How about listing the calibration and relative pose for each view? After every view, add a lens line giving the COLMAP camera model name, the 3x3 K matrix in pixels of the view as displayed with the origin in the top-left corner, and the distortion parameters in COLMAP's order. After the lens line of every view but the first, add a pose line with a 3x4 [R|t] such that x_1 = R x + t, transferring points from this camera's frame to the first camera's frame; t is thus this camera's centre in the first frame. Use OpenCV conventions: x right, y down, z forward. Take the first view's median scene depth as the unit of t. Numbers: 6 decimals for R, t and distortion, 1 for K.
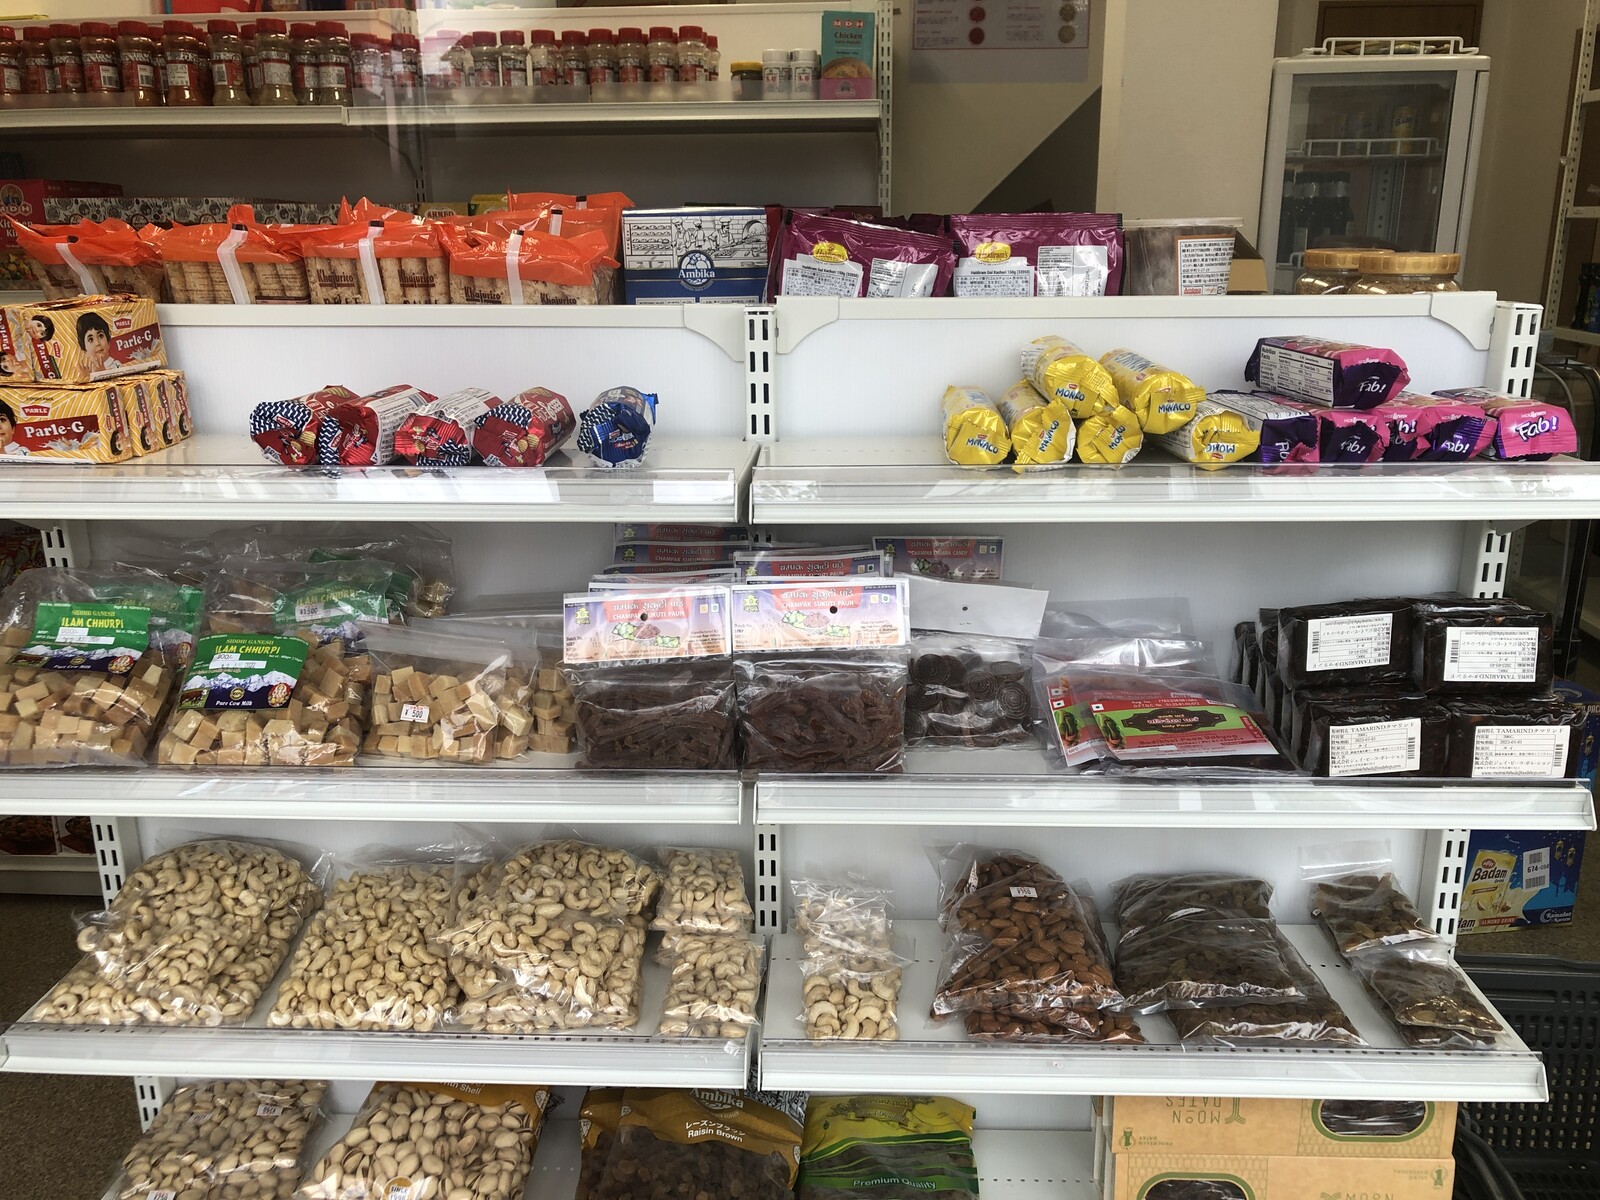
lens RADIAL K [[1297.1, 0, 821.4], [0, 1297.1, 595.8], [0, 0, 1]] dist [0.042735, -0.059846]
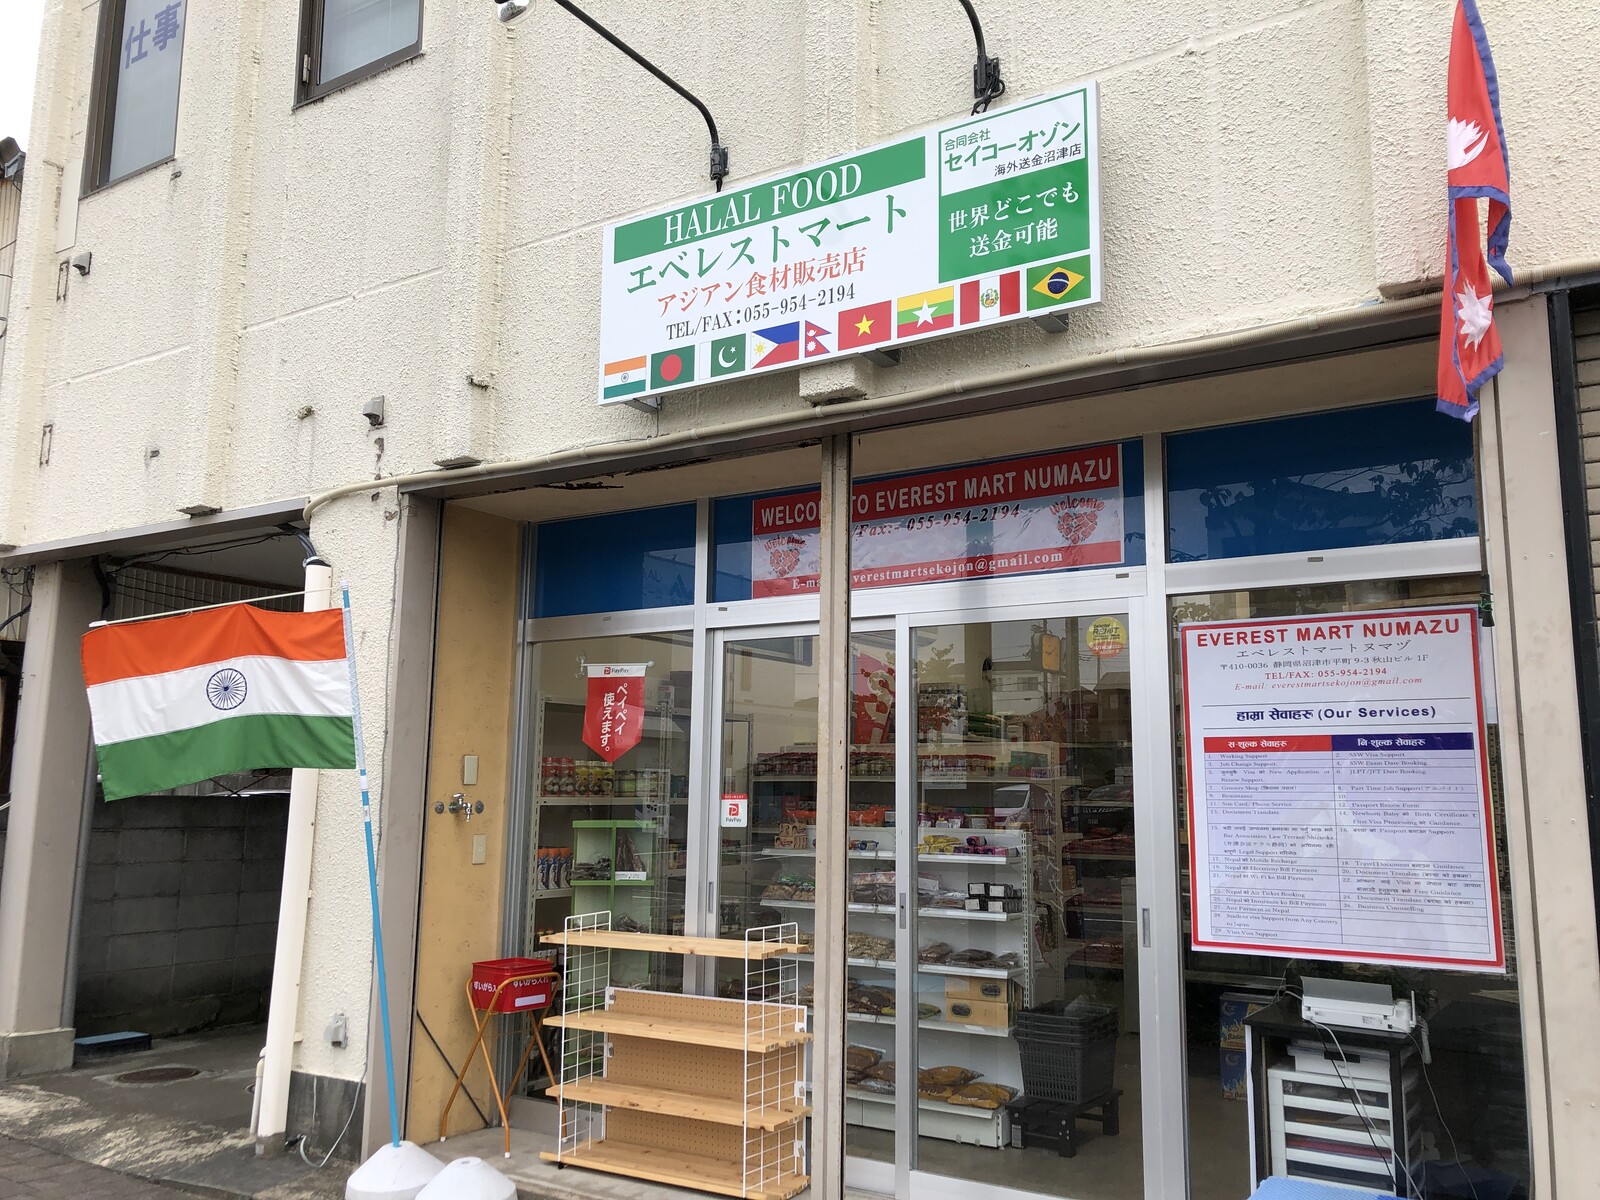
lens RADIAL K [[1297.1, 0, 821.4], [0, 1297.1, 595.8], [0, 0, 1]] dist [0.042735, -0.059846]
pose [[0.868087, -0.060992, -0.492651, 2.290475], [-0.153479, 0.910823, -0.383205, 0.979303], [0.472091, 0.408267, 0.781312, -3.634066]]
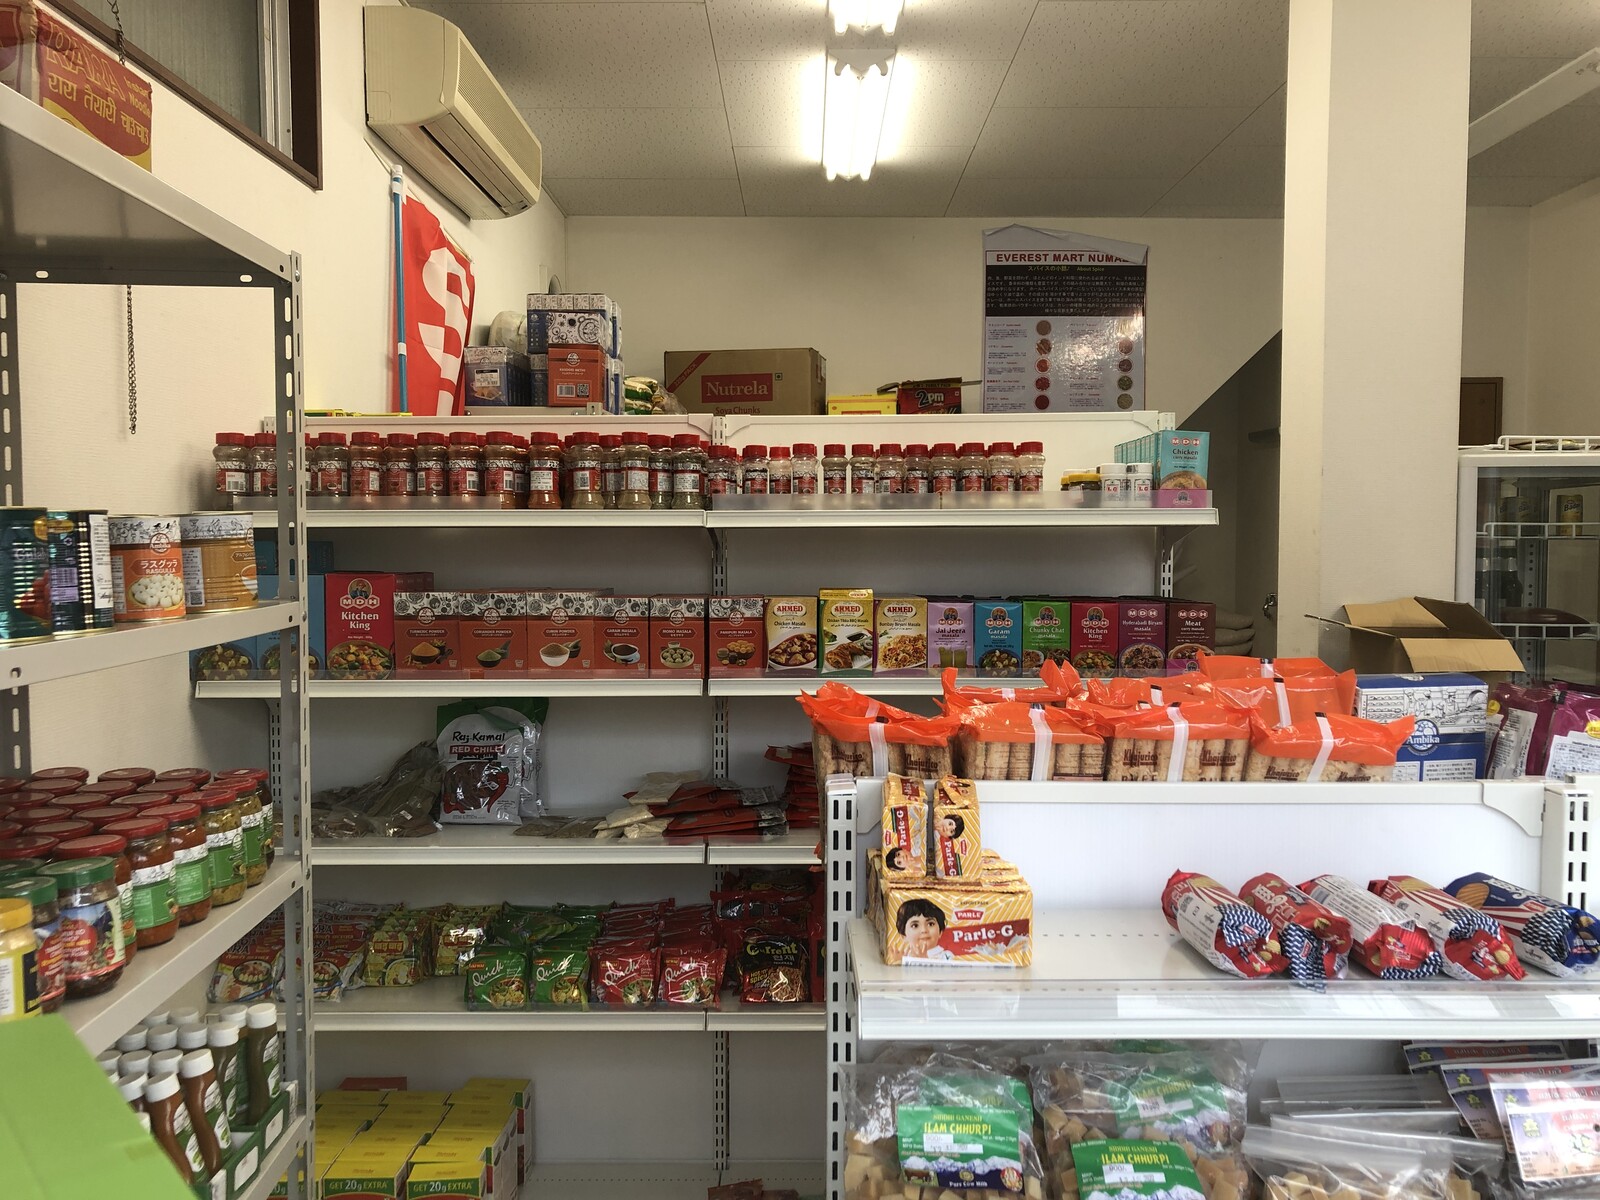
lens RADIAL K [[1297.1, 0, 821.4], [0, 1297.1, 595.8], [0, 0, 1]] dist [0.042735, -0.059846]
pose [[0.998522, 0.001843, 0.054316, -0.635365], [0.010819, 0.972680, -0.231897, -0.123806], [-0.053259, 0.232142, 0.971223, -0.012177]]
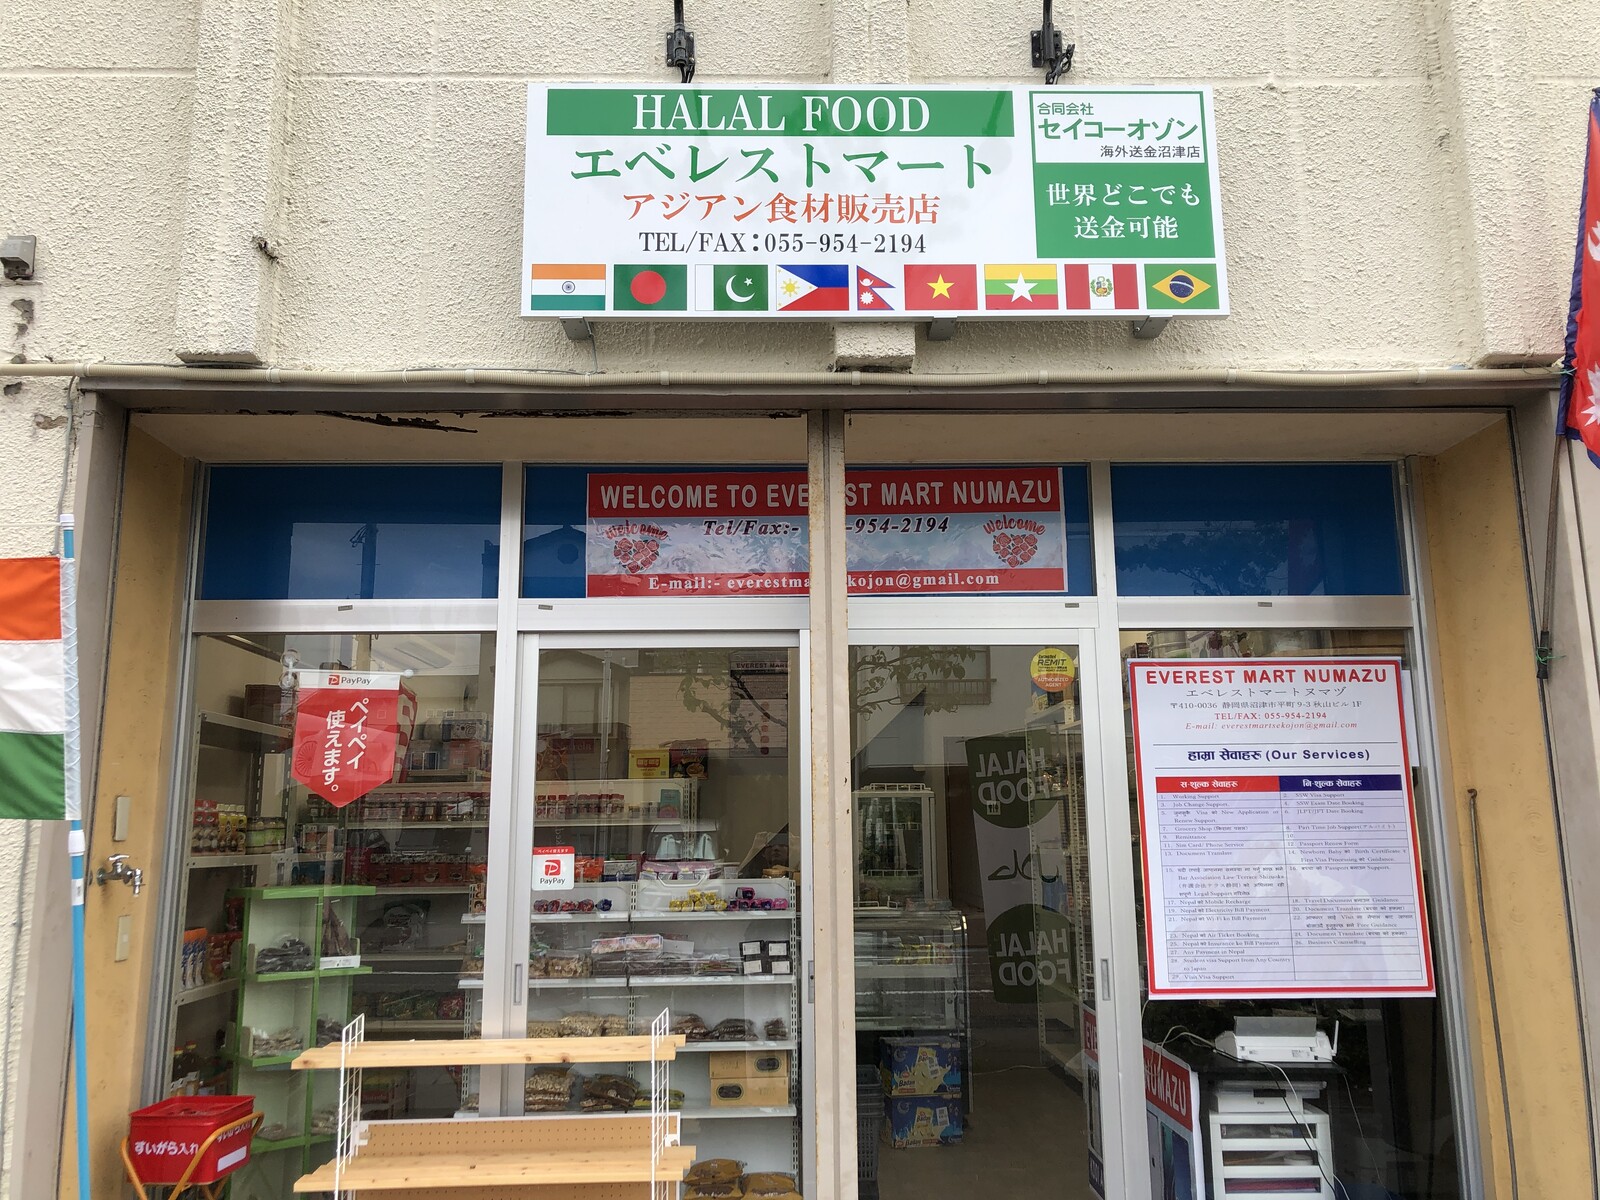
lens RADIAL K [[1300.3, 0, 797.6], [0, 1300.3, 586.9], [0, 0, 1]] dist [0.011097, 0.010332]
pose [[0.997476, 0.010472, 0.070223, 0.186686], [0.022632, 0.890574, -0.454276, 0.909886], [-0.067296, 0.454719, 0.888089, -3.448553]]
